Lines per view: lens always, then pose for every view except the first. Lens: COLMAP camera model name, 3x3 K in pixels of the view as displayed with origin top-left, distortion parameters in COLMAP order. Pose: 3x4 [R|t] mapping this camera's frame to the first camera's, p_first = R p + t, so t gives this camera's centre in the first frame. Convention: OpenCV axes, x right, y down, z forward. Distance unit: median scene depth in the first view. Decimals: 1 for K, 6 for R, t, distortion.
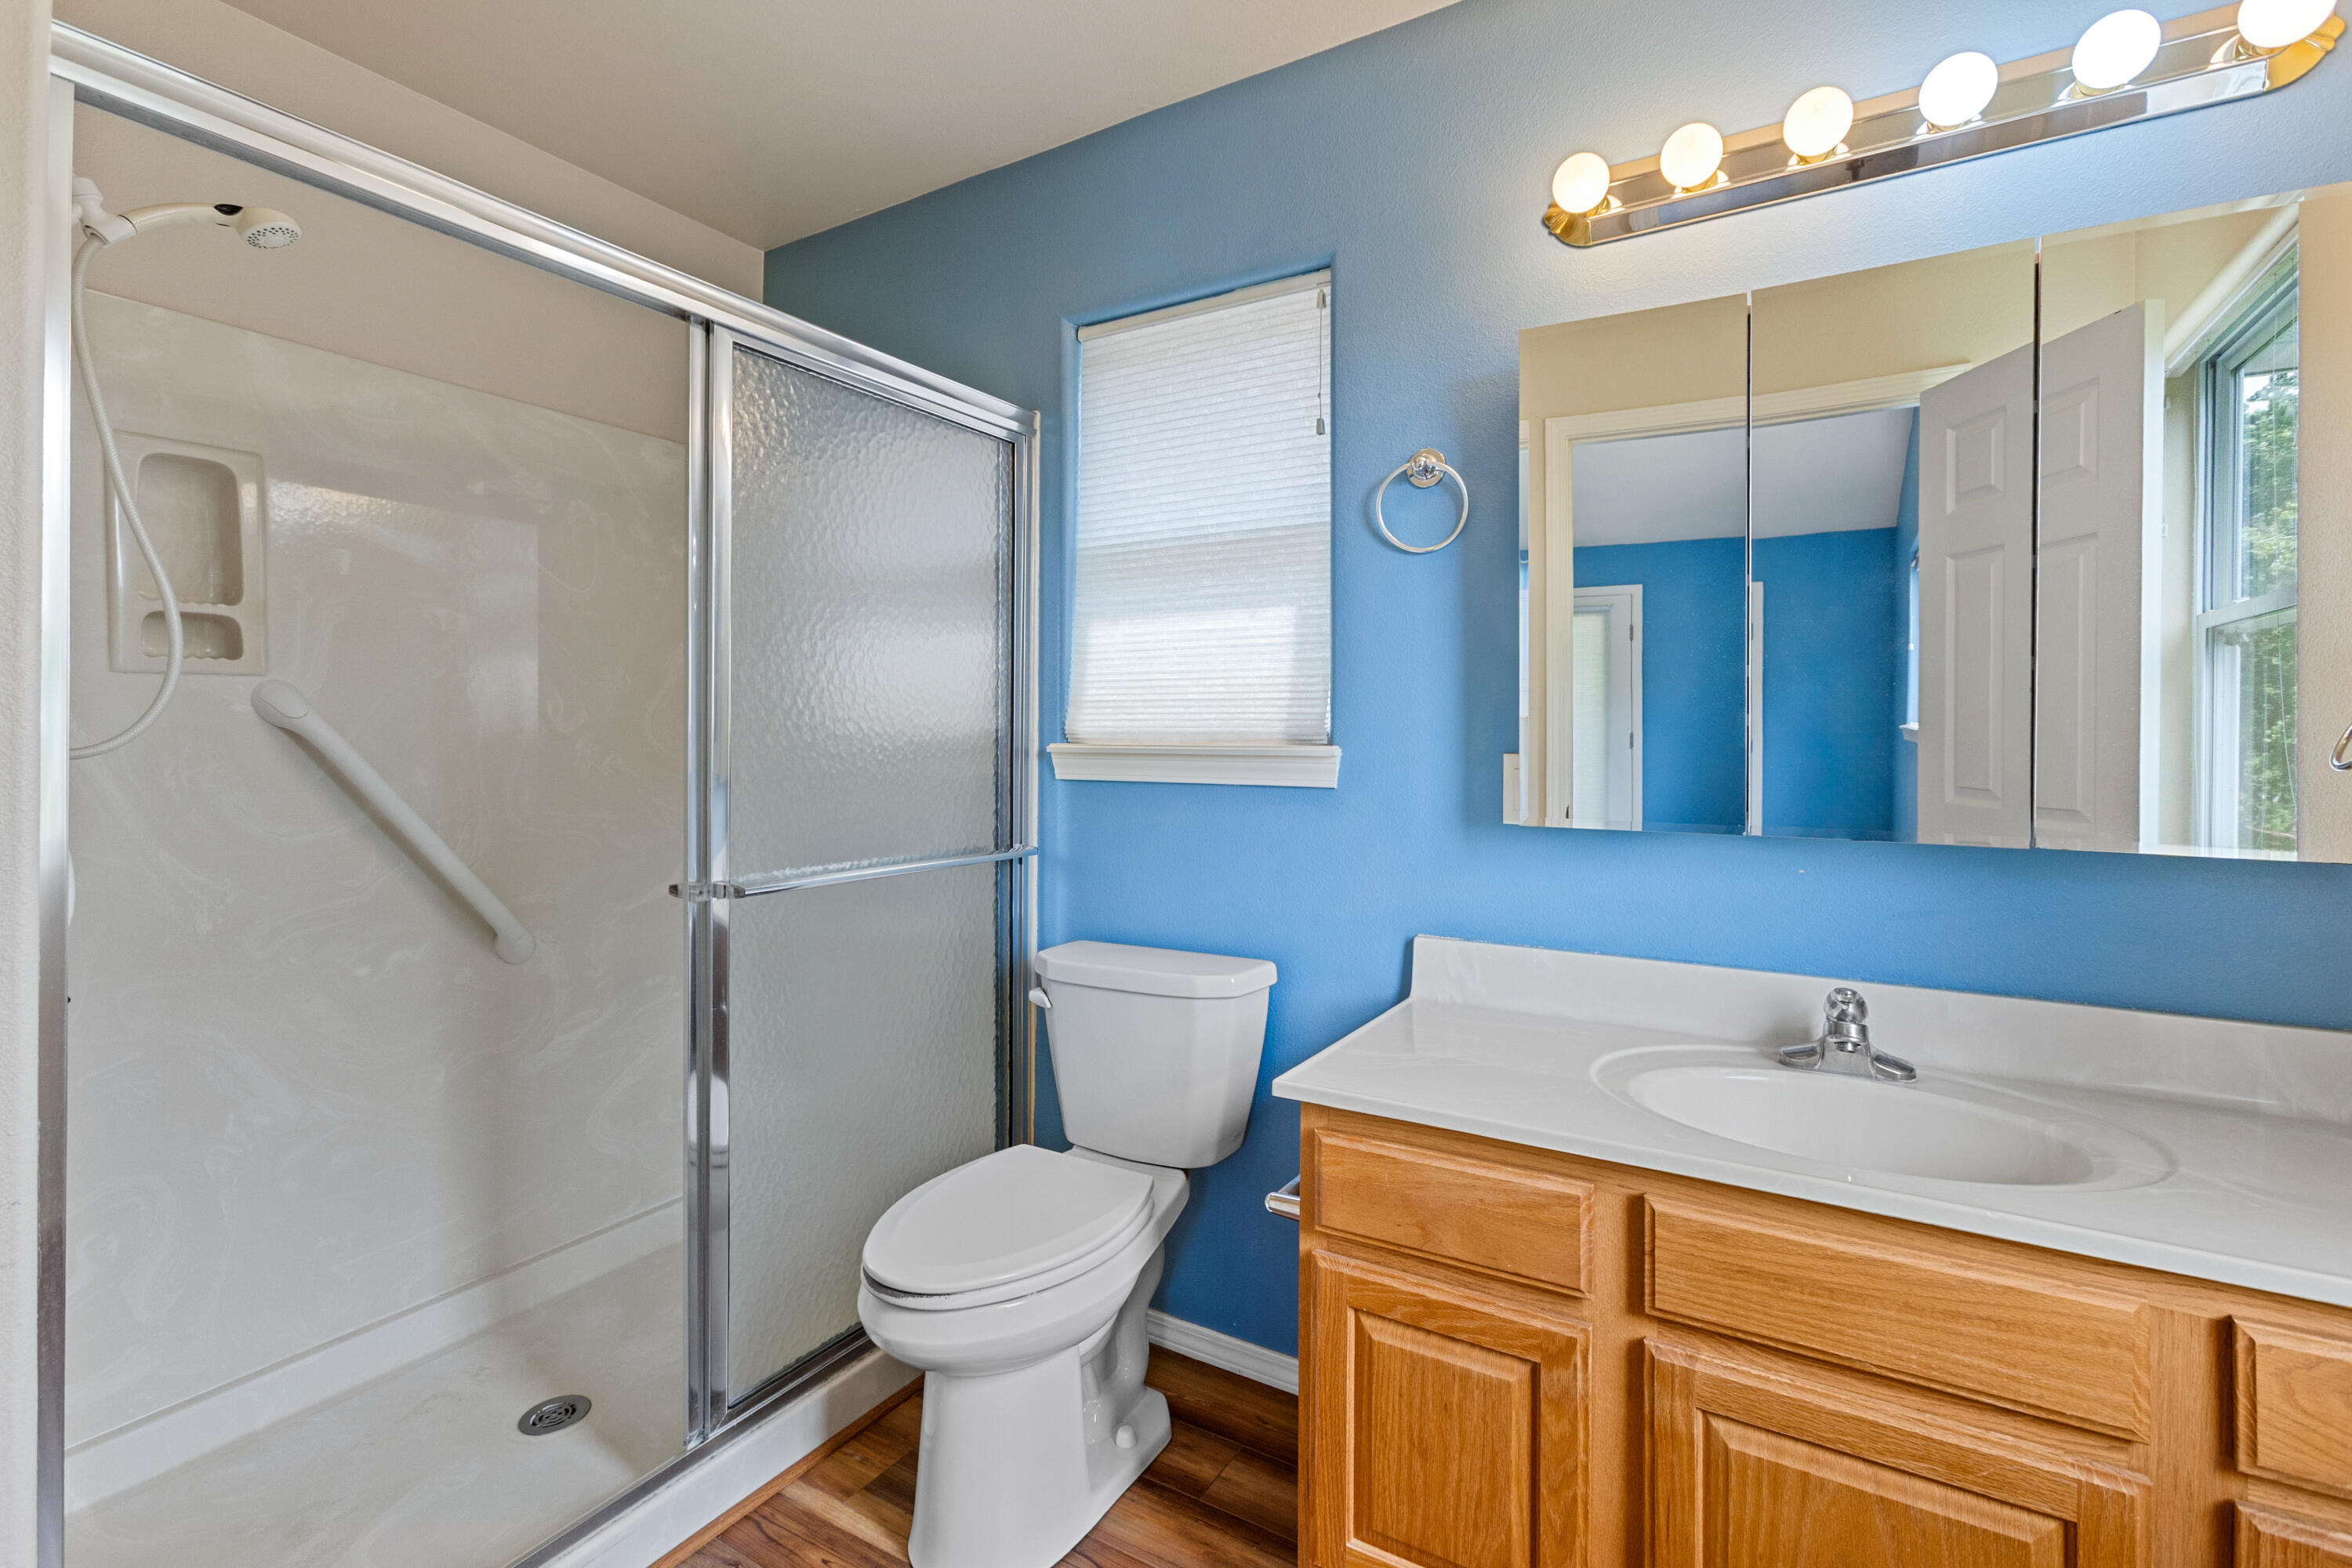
lens RADIAL K [[1061.2, 0, 1198.0], [0, 1061.2, 735.0], [0, 0, 1]] dist [0.002916, 0.000374]
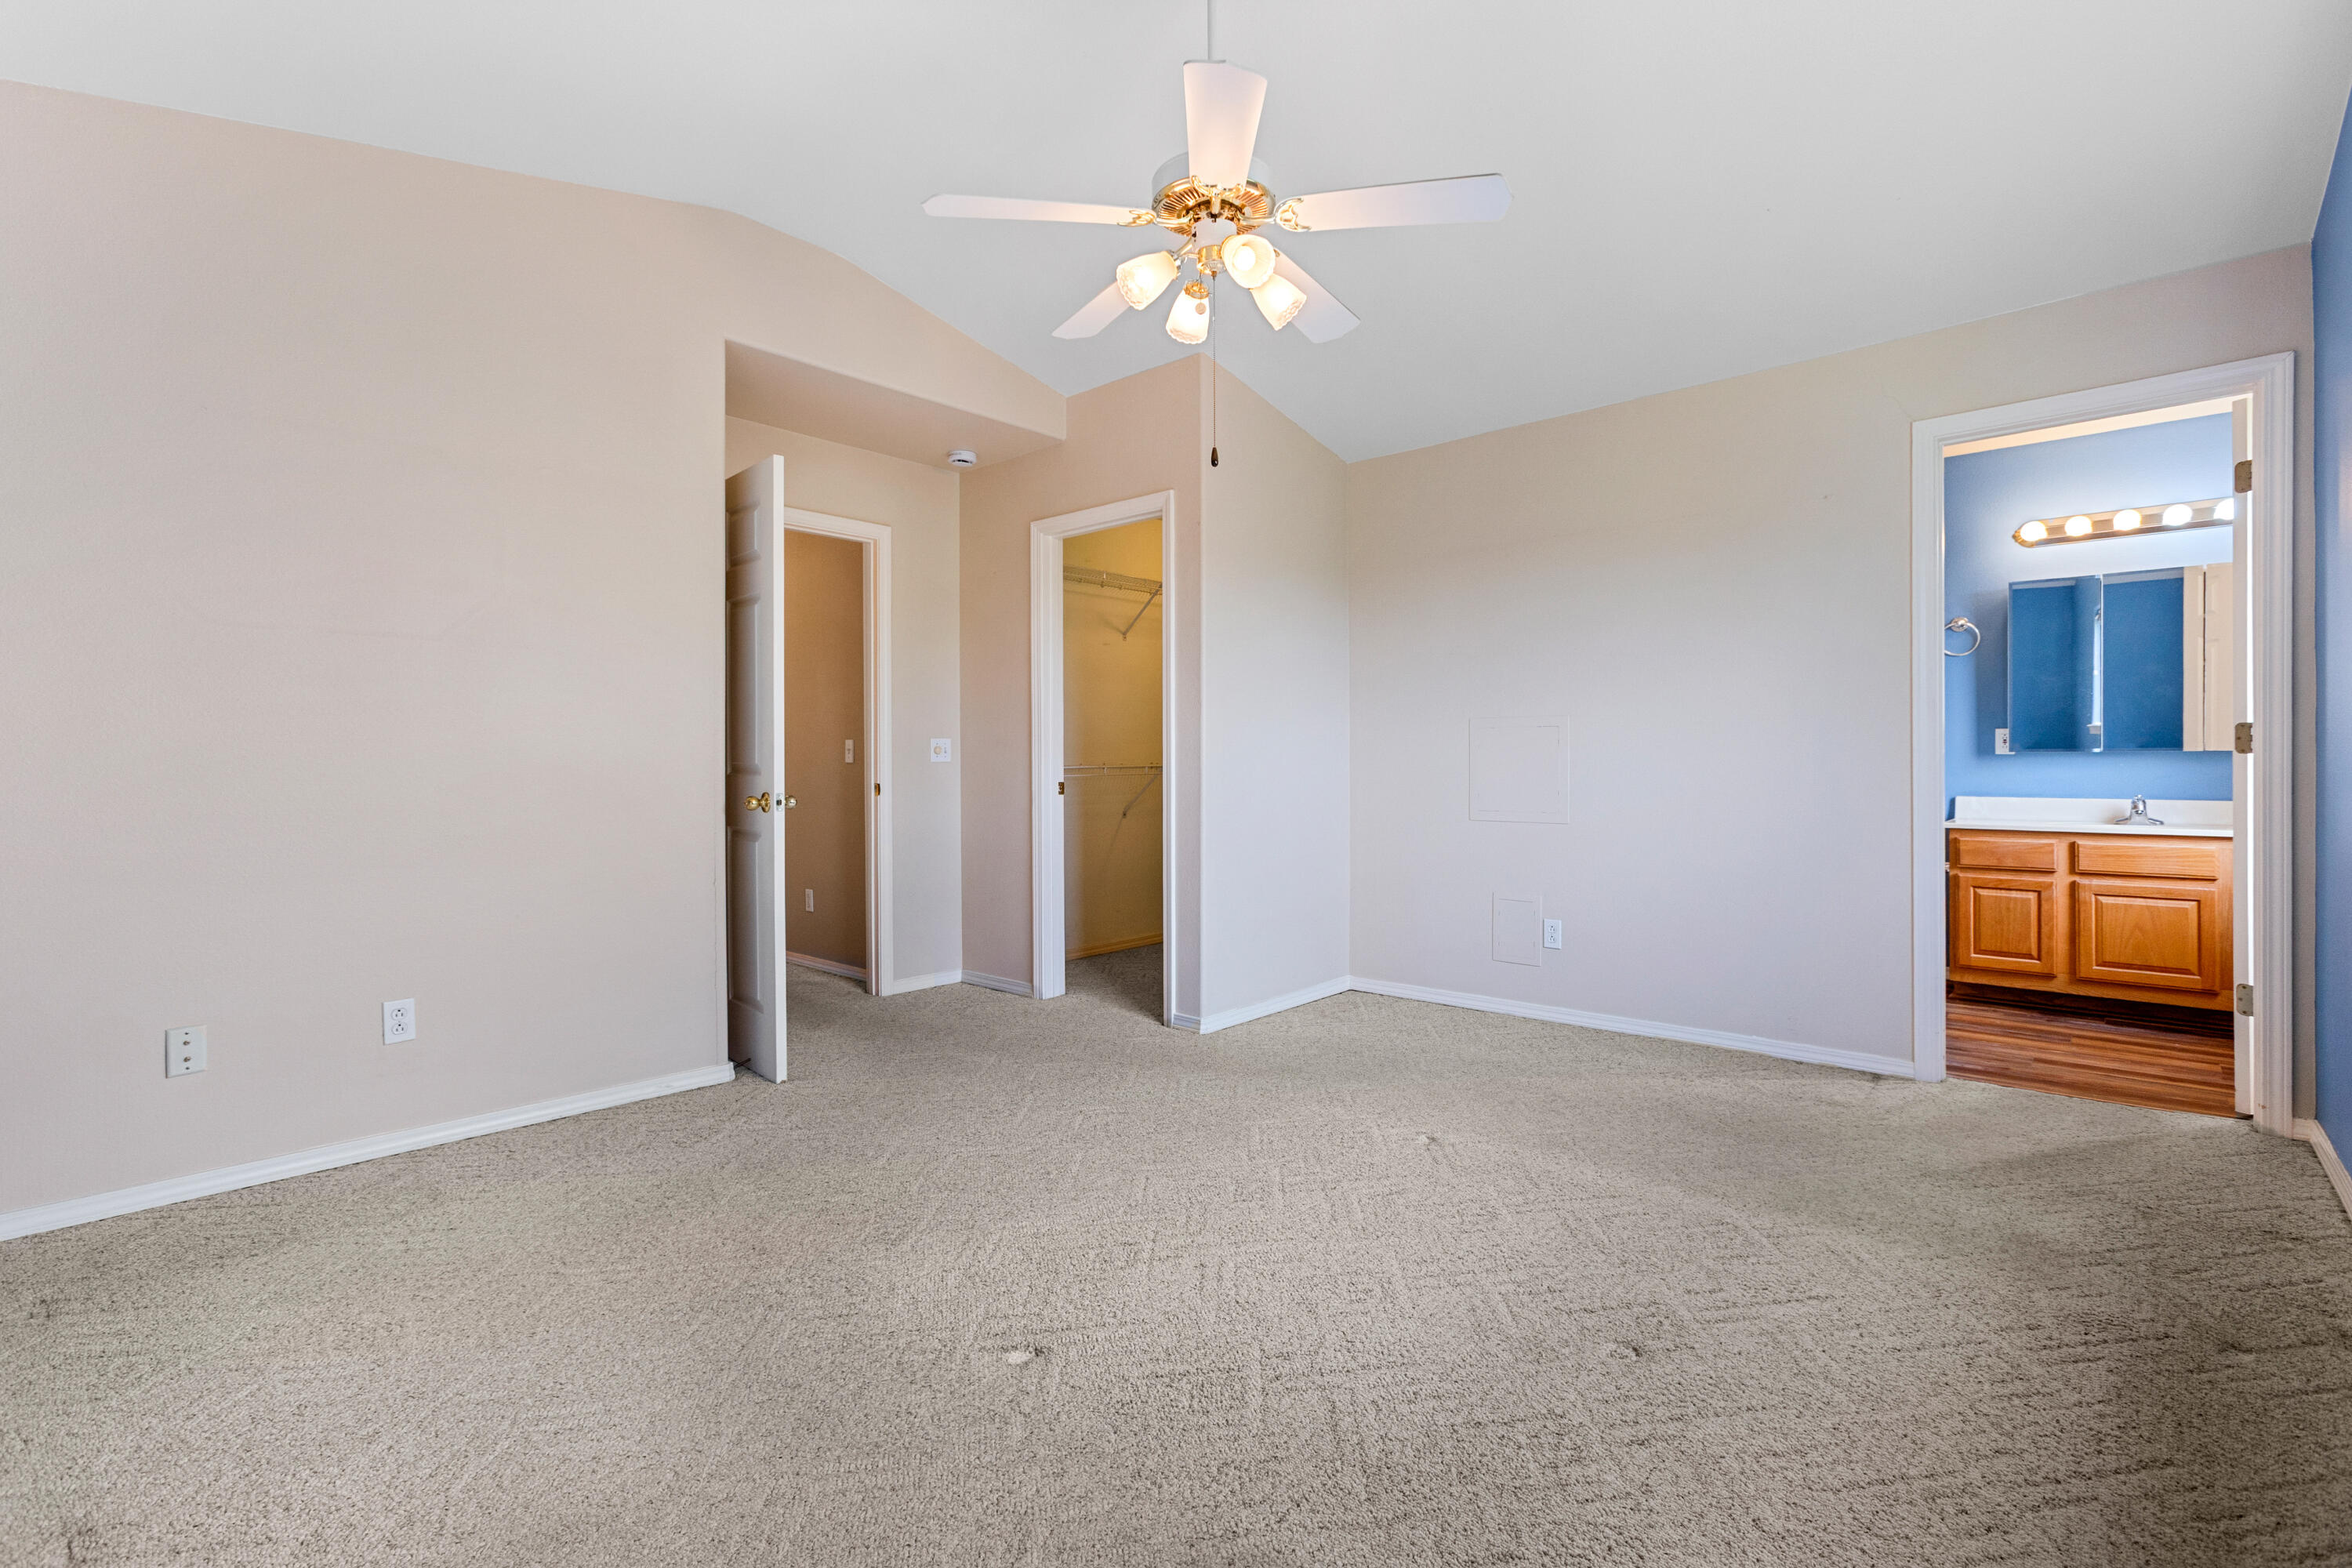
lens RADIAL K [[1061.2, 0, 1172.6], [0, 1061.2, 778.9], [0, 0, 1]] dist [0.002916, 0.000374]
pose [[0.982311, -0.012579, -0.186835, -1.937698], [0.016224, 0.999707, 0.017991, 0.093997], [0.186554, -0.020704, 0.982226, -3.163492]]
